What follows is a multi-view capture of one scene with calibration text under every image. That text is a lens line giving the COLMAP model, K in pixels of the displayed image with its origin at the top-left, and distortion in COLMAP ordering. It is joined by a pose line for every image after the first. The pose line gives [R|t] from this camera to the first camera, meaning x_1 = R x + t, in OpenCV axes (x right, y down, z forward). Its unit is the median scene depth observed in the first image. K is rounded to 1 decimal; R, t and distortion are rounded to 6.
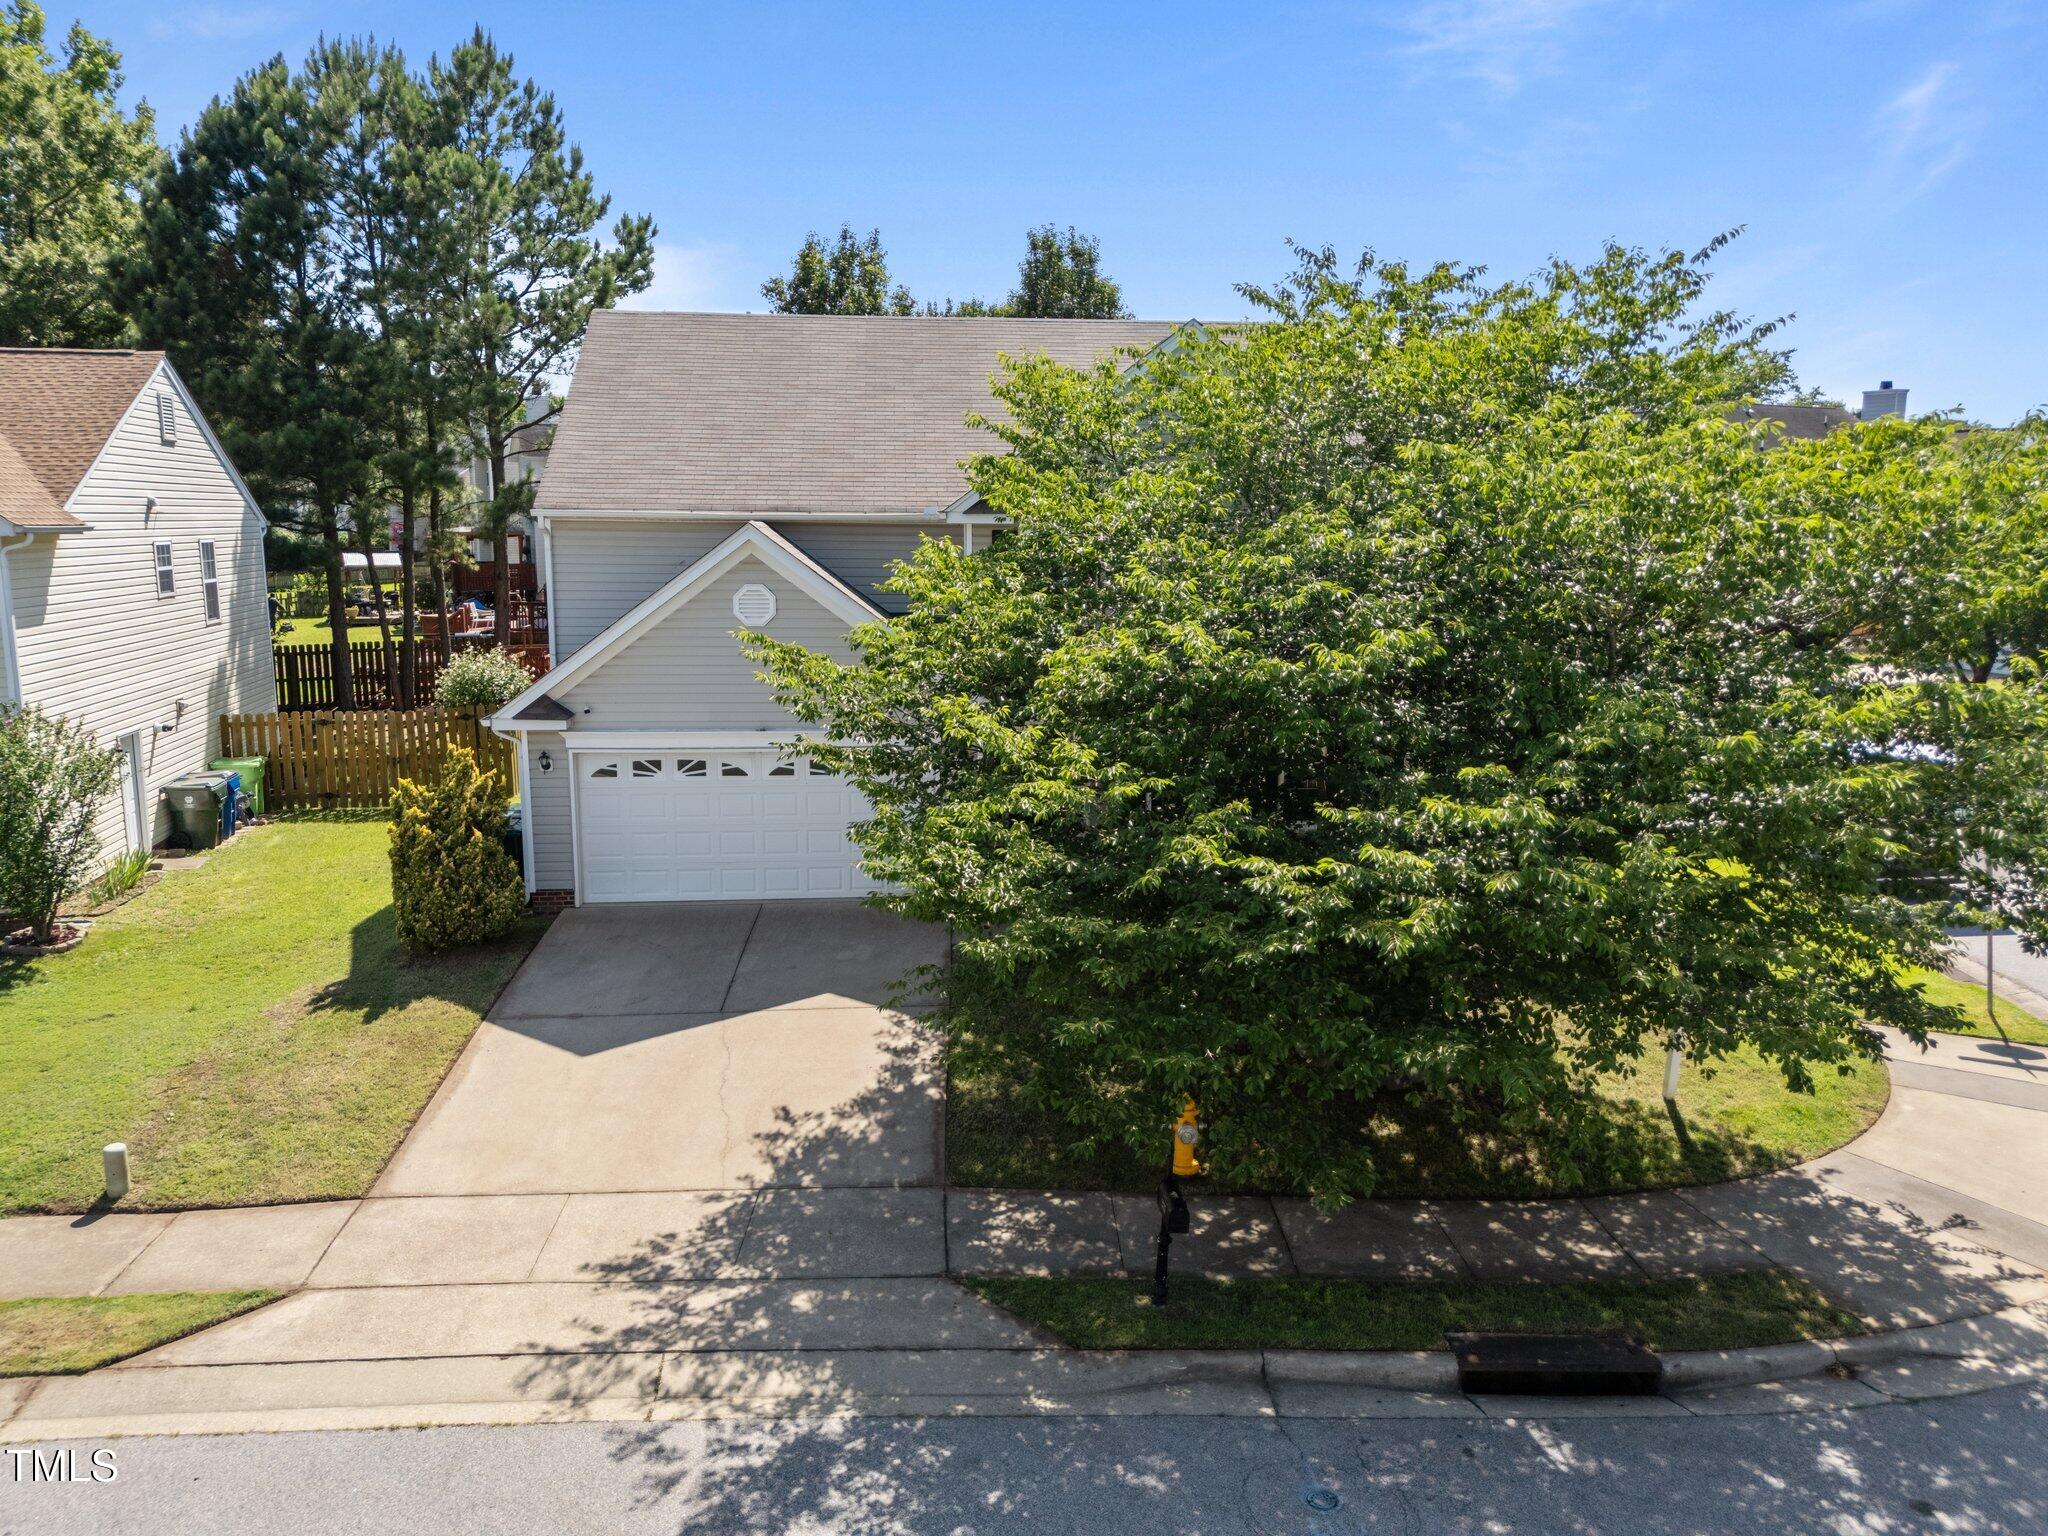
lens RADIAL K [[1489.9, 0, 1018.4], [0, 1489.9, 761.9], [0, 0, 1]] dist [0.082044, -0.082609]
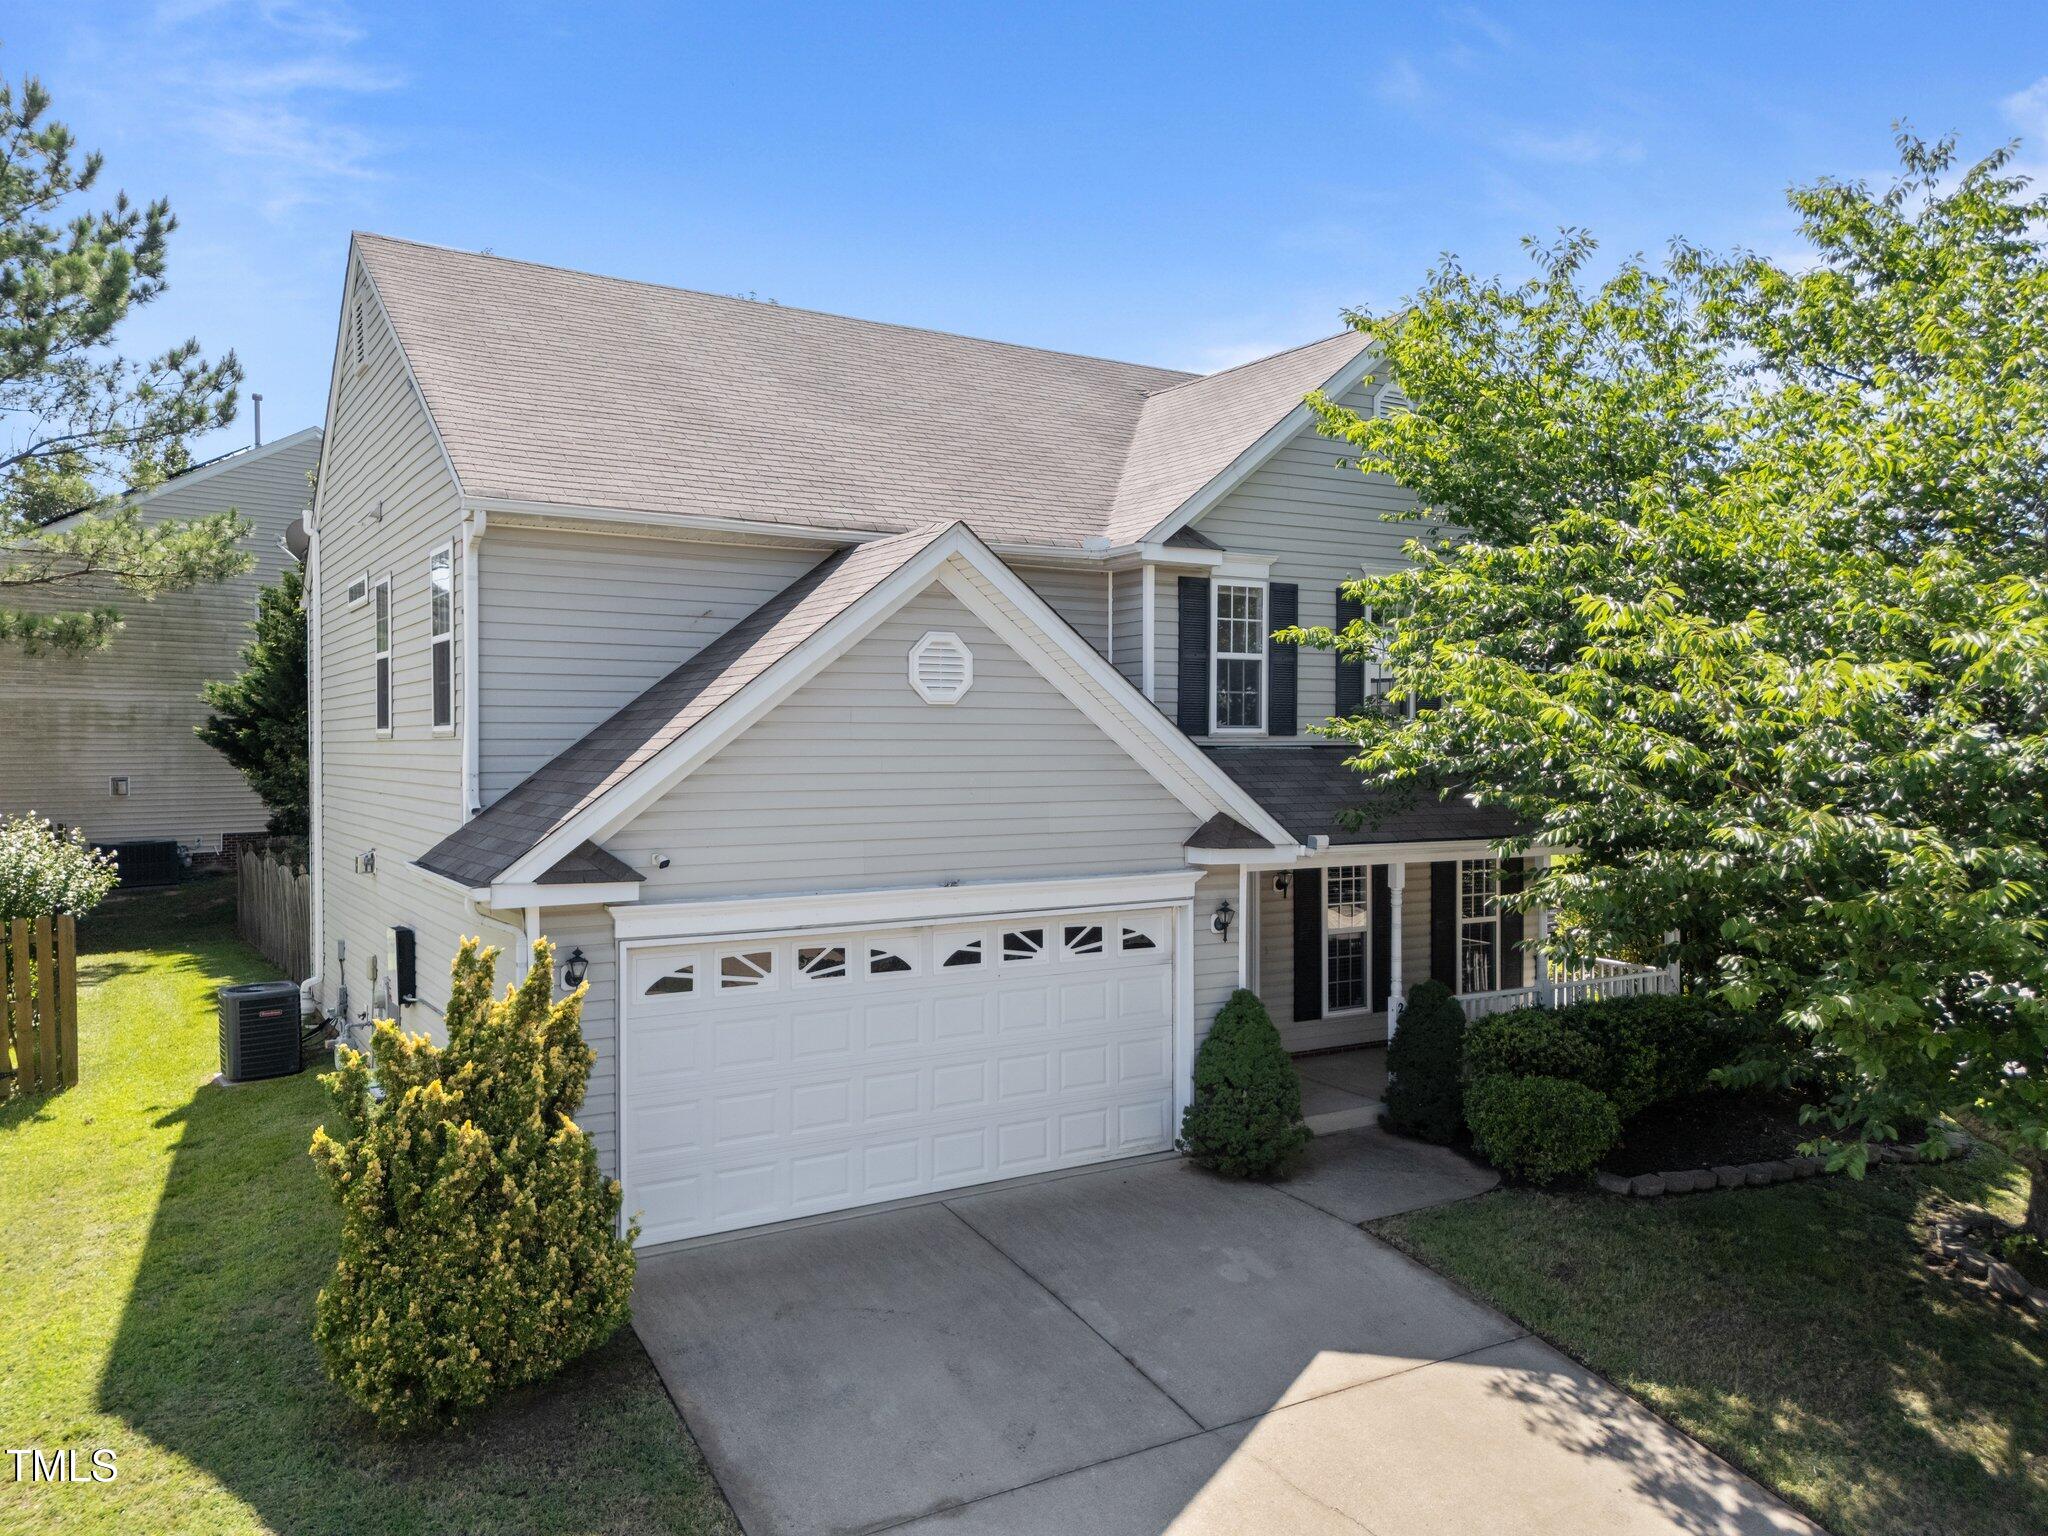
lens RADIAL K [[1520.0, 0, 1023.1], [0, 1520.0, 742.7], [0, 0, 1]] dist [0.059703, -0.055555]
pose [[0.887859, -0.005401, 0.460084, -0.606898], [0.077581, 0.987372, -0.138123, 0.010615], [-0.453528, 0.158328, 0.877066, 0.687804]]
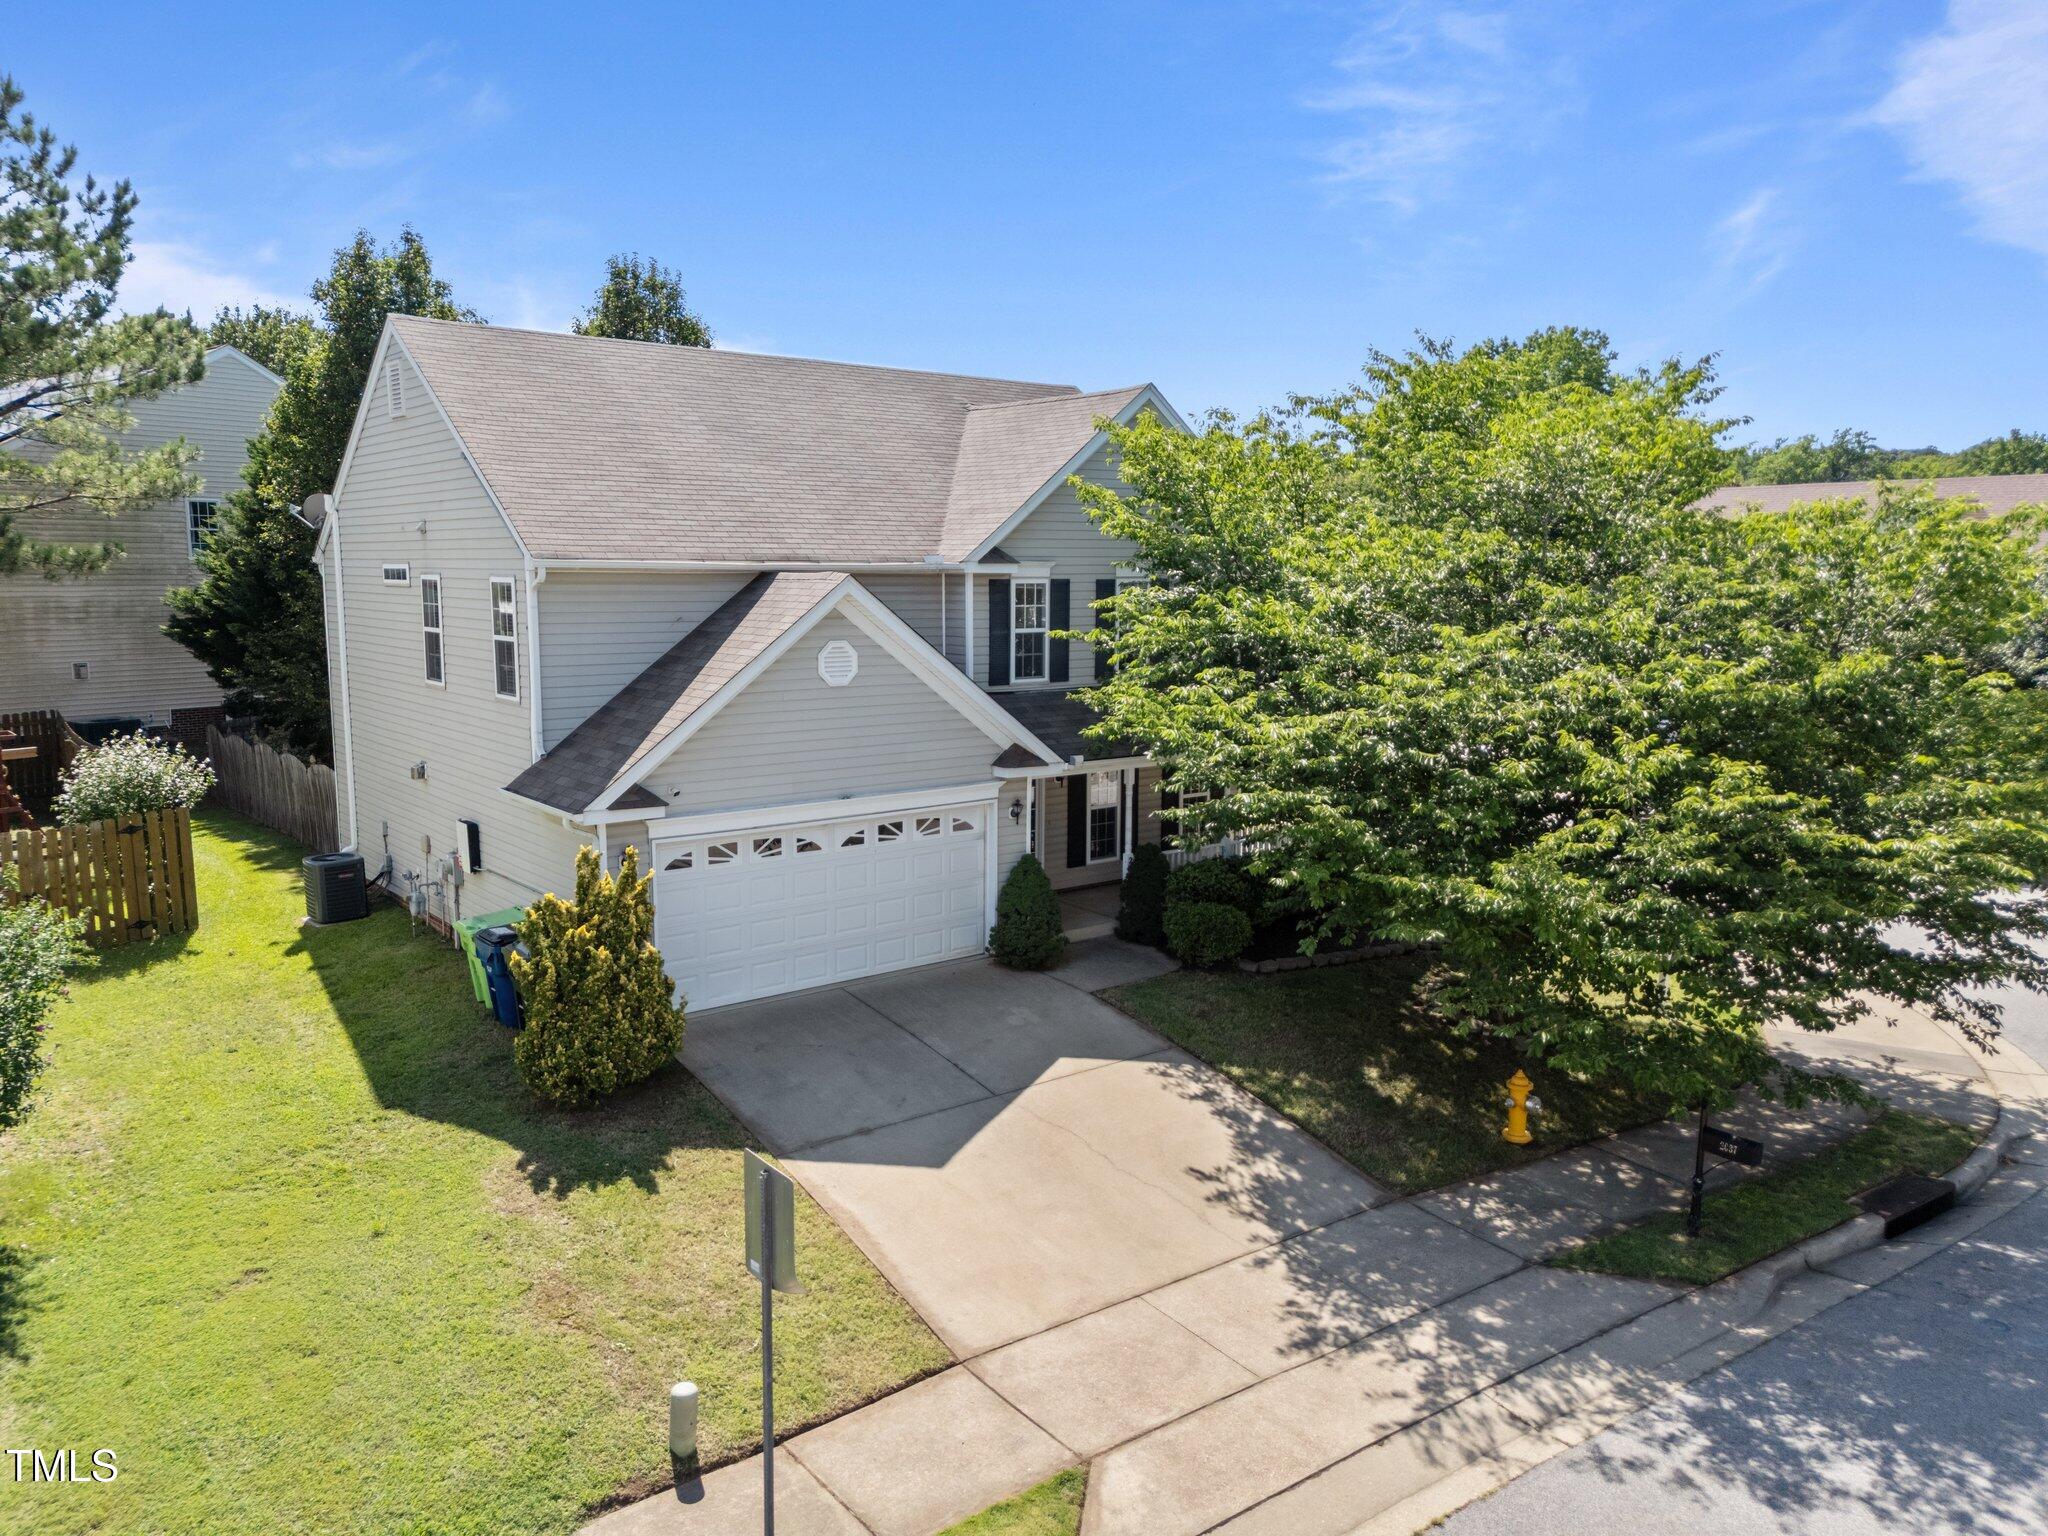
lens RADIAL K [[1489.9, 0, 1018.4], [0, 1489.9, 761.9], [0, 0, 1]] dist [0.082044, -0.082609]
pose [[0.832490, -0.073911, 0.549088, -0.859697], [0.088831, 0.996047, -0.000606, -0.048996], [-0.546872, 0.049281, 0.835764, 0.251523]]
